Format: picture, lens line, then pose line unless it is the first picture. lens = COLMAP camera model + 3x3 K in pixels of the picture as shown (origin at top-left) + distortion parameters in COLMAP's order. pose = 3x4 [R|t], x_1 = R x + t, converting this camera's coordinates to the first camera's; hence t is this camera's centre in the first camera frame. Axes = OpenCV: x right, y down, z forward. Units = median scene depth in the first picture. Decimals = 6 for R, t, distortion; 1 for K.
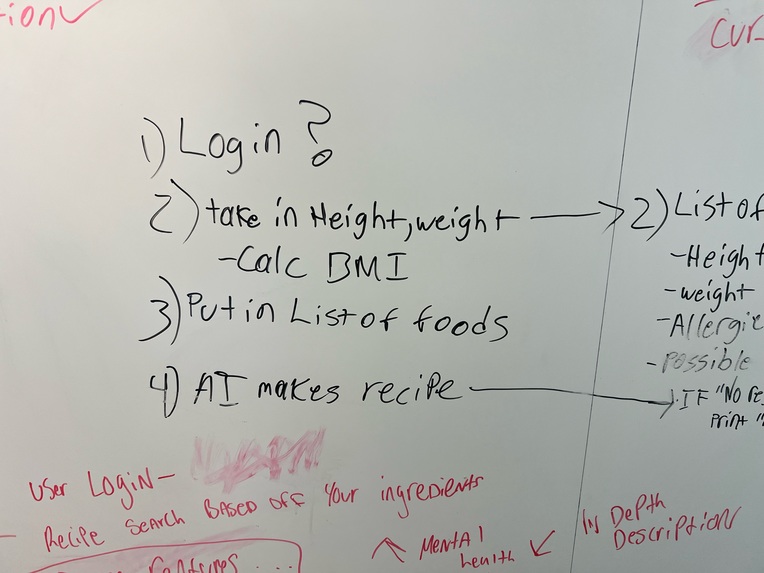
lens RADIAL K [[582.2, 0, 381.5], [0, 582.2, 287.0], [0, 0, 1]] dist [0.056288, -0.025598]
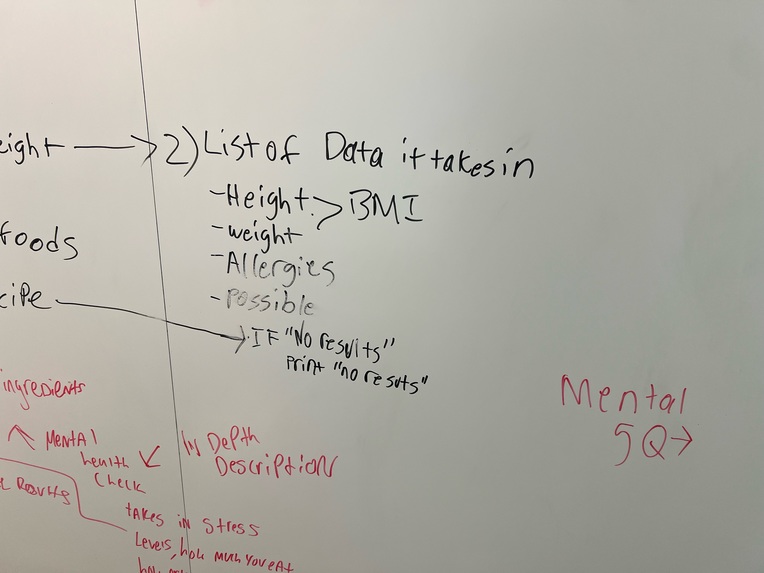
lens RADIAL K [[582.2, 0, 381.9], [0, 582.2, 284.1], [0, 0, 1]] dist [0.056288, -0.025598]
pose [[0.956321, 0.100140, -0.274632, 0.997530], [-0.094095, 0.994943, 0.035133, 0.039530], [0.276761, -0.007757, 0.960907, 0.072948]]
